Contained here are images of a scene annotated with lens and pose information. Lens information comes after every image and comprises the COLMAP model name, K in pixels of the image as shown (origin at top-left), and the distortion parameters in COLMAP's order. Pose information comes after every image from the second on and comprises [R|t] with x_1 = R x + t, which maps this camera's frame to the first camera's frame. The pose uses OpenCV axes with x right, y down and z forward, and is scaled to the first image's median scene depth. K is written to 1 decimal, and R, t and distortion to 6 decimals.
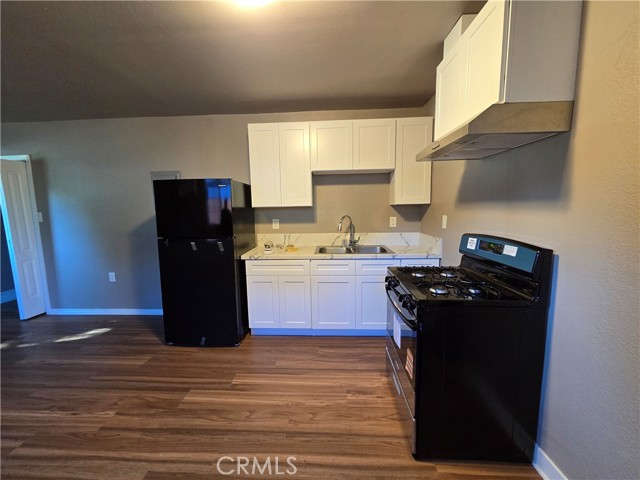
lens RADIAL K [[263.8, 0, 316.5], [0, 263.8, 238.6], [0, 0, 1]] dist [-0.003273, 0.001194]
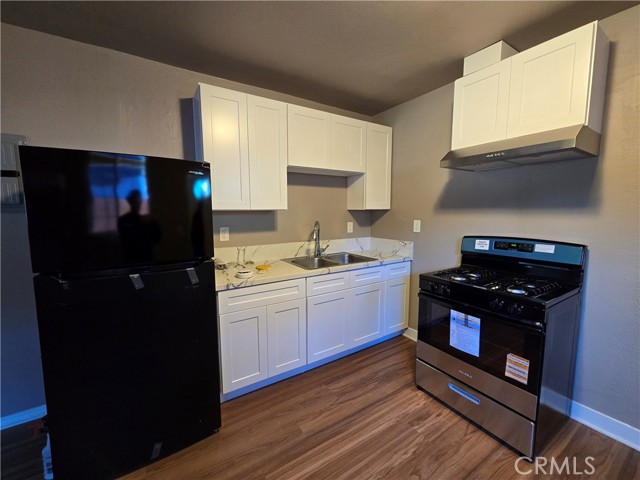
lens RADIAL K [[263.8, 0, 318.5], [0, 263.8, 238.3], [0, 0, 1]] dist [-0.003273, 0.001194]
pose [[0.814512, -0.046771, 0.578259, -0.452404], [0.059589, 0.998218, -0.003196, -0.033228], [-0.577079, 0.037061, 0.815847, 0.337707]]
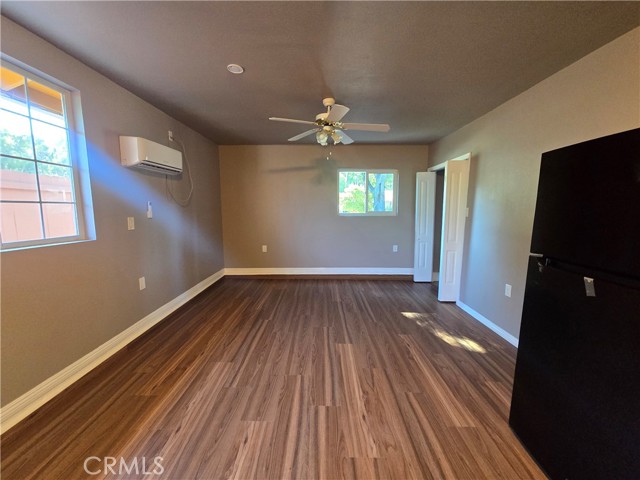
lens RADIAL K [[263.8, 0, 318.4], [0, 263.8, 238.1], [0, 0, 1]] dist [-0.003273, 0.001194]
pose [[0.041913, 0.132708, -0.990269, -0.045713], [-0.126232, 0.983901, 0.126511, -0.050172], [0.991115, 0.119701, 0.057990, 0.482772]]
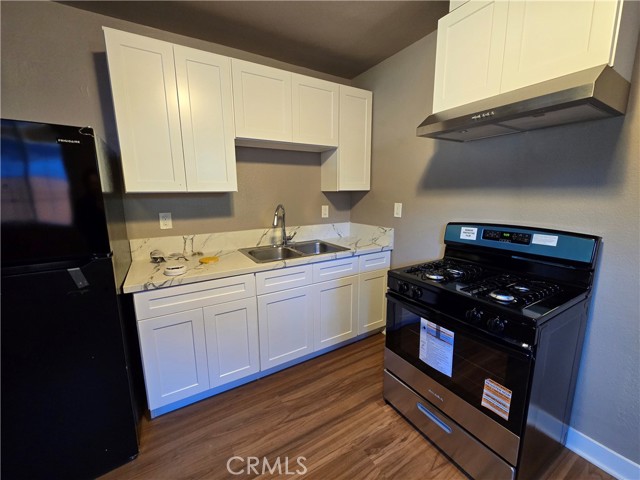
lens RADIAL K [[263.8, 0, 318.7], [0, 263.8, 238.4], [0, 0, 1]] dist [-0.003273, 0.001194]
pose [[0.828265, -0.087254, 0.553501, -0.253609], [0.062864, 0.996035, 0.062944, -0.038986], [-0.556798, -0.017339, 0.830467, 0.370155]]
